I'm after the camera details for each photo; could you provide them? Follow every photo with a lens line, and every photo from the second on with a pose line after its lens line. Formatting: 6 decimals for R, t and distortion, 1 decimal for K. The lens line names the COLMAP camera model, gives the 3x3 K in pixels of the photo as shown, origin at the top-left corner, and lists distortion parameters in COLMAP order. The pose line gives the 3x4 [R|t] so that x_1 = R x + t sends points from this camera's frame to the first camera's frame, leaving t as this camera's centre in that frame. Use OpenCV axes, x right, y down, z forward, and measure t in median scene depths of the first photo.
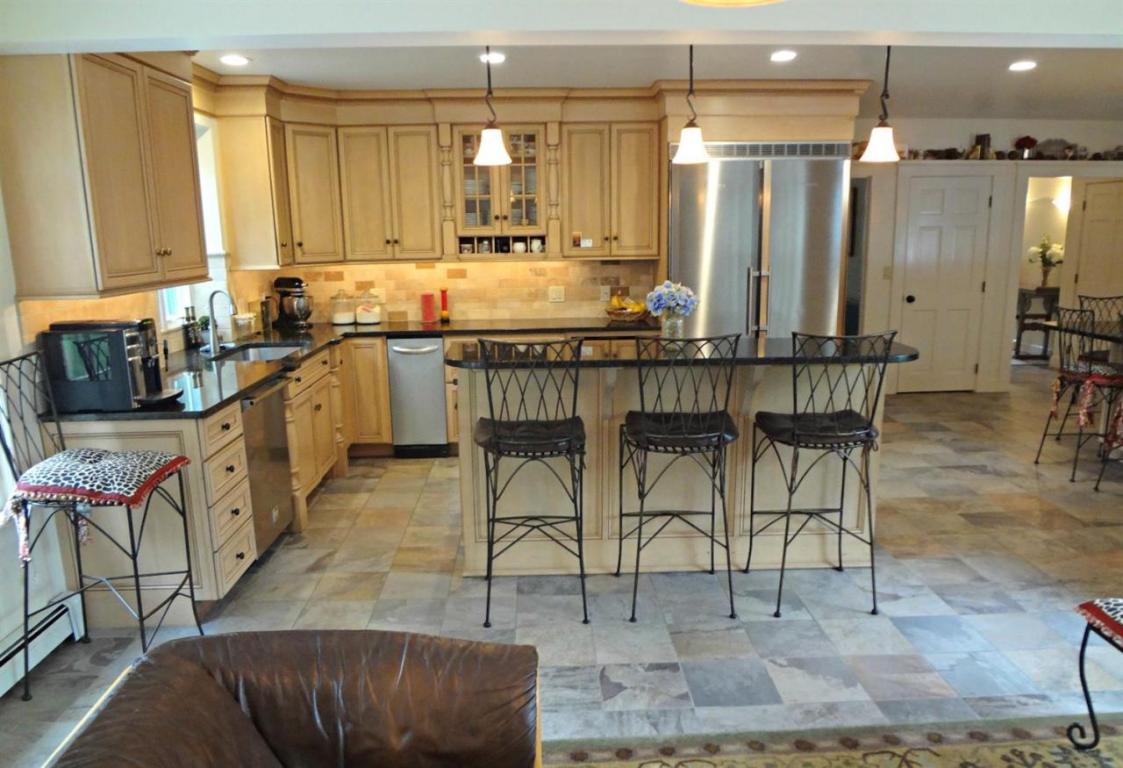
lens RADIAL K [[803.9, 0, 556.1], [0, 803.9, 395.9], [0, 0, 1]] dist [-0.036326, -0.004081]
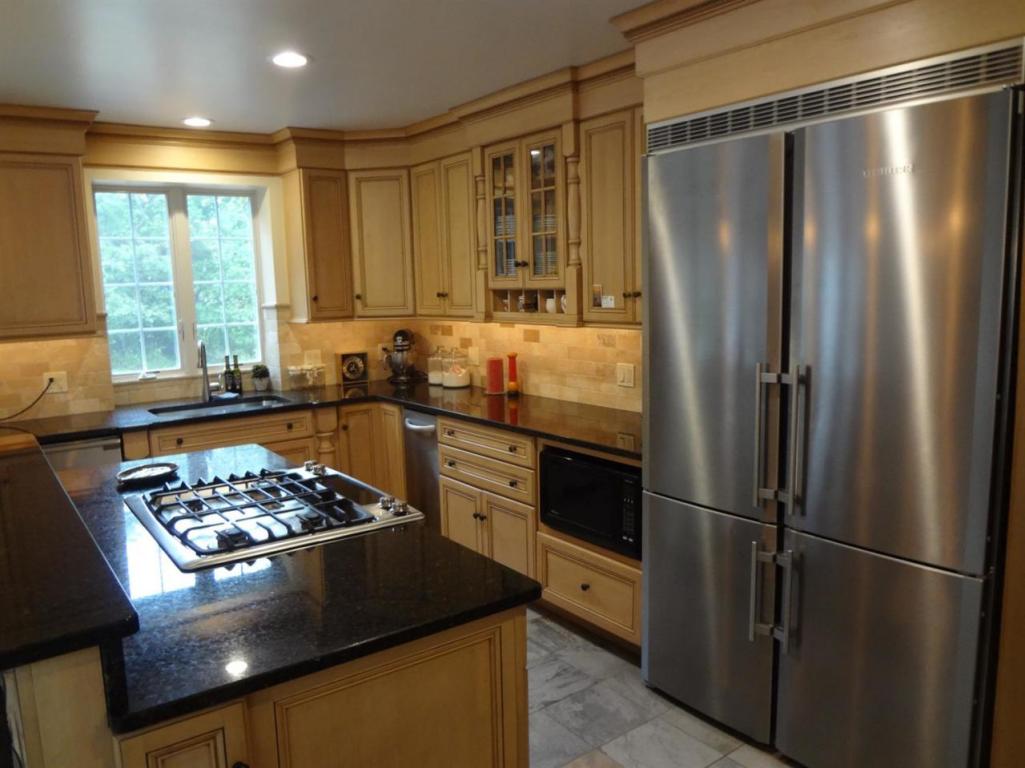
lens RADIAL K [[766.1, 0, 518.9], [0, 766.1, 386.2], [0, 0, 1]] dist [-0.049892, 0.011859]
pose [[0.569086, 0.112762, -0.814509, 0.500735], [-0.147922, 0.988432, 0.033489, -0.134419], [0.808863, 0.101426, 0.579183, 0.600518]]
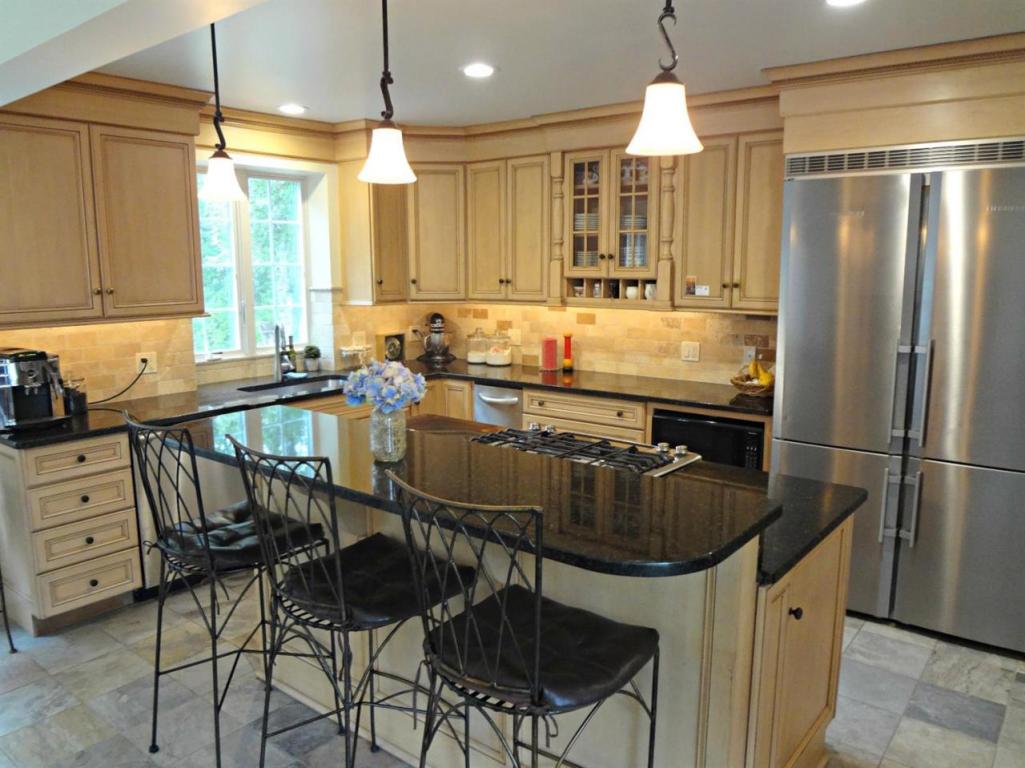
lens RADIAL K [[766.1, 0, 519.4], [0, 766.1, 382.8], [0, 0, 1]] dist [-0.049892, 0.011859]
pose [[0.766630, 0.112267, -0.632198, 0.380873], [-0.138614, 0.990316, 0.007773, -0.083227], [0.626948, 0.081672, 0.774768, 0.323808]]
